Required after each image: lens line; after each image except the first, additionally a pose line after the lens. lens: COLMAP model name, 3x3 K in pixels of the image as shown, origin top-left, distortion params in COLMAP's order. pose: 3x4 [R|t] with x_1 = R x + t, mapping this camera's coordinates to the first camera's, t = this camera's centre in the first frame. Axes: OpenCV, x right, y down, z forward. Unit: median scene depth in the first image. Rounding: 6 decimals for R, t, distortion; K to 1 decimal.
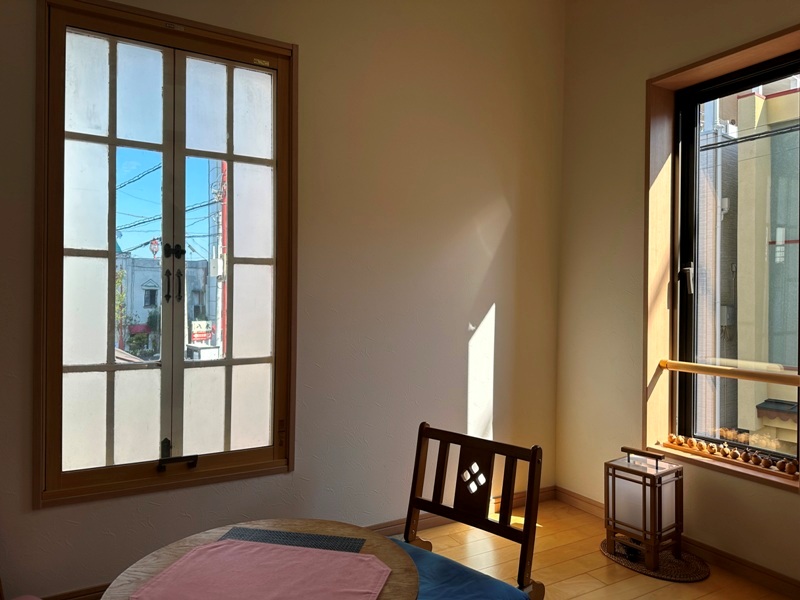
lens RADIAL K [[554.1, 0, 395.0], [0, 554.1, 297.0], [0, 0, 1]] dist [0.047333, -0.050457]
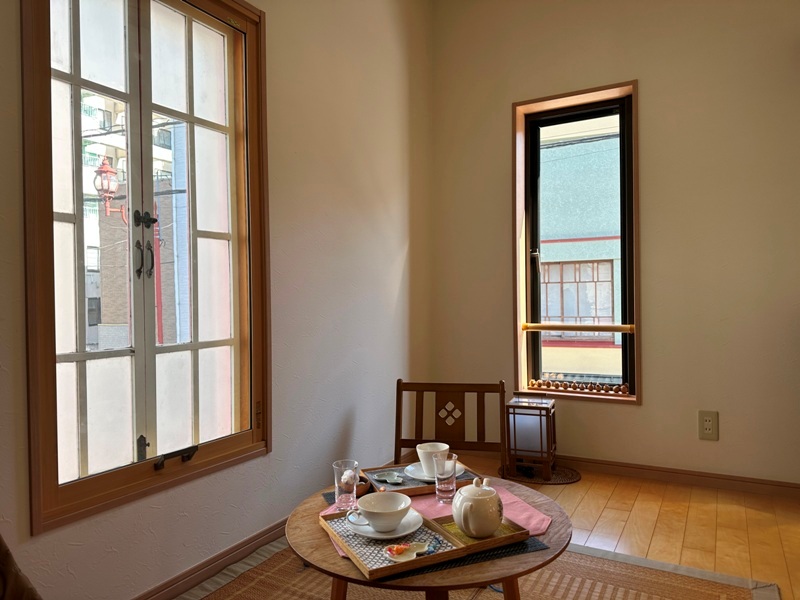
lens RADIAL K [[554.1, 0, 396.6], [0, 554.1, 296.7], [0, 0, 1]] dist [0.047333, -0.050457]
pose [[0.864103, -0.026025, 0.502641, -0.484847], [0.024459, 0.999654, 0.009710, 0.037897], [-0.502720, 0.003903, 0.864440, 0.050216]]
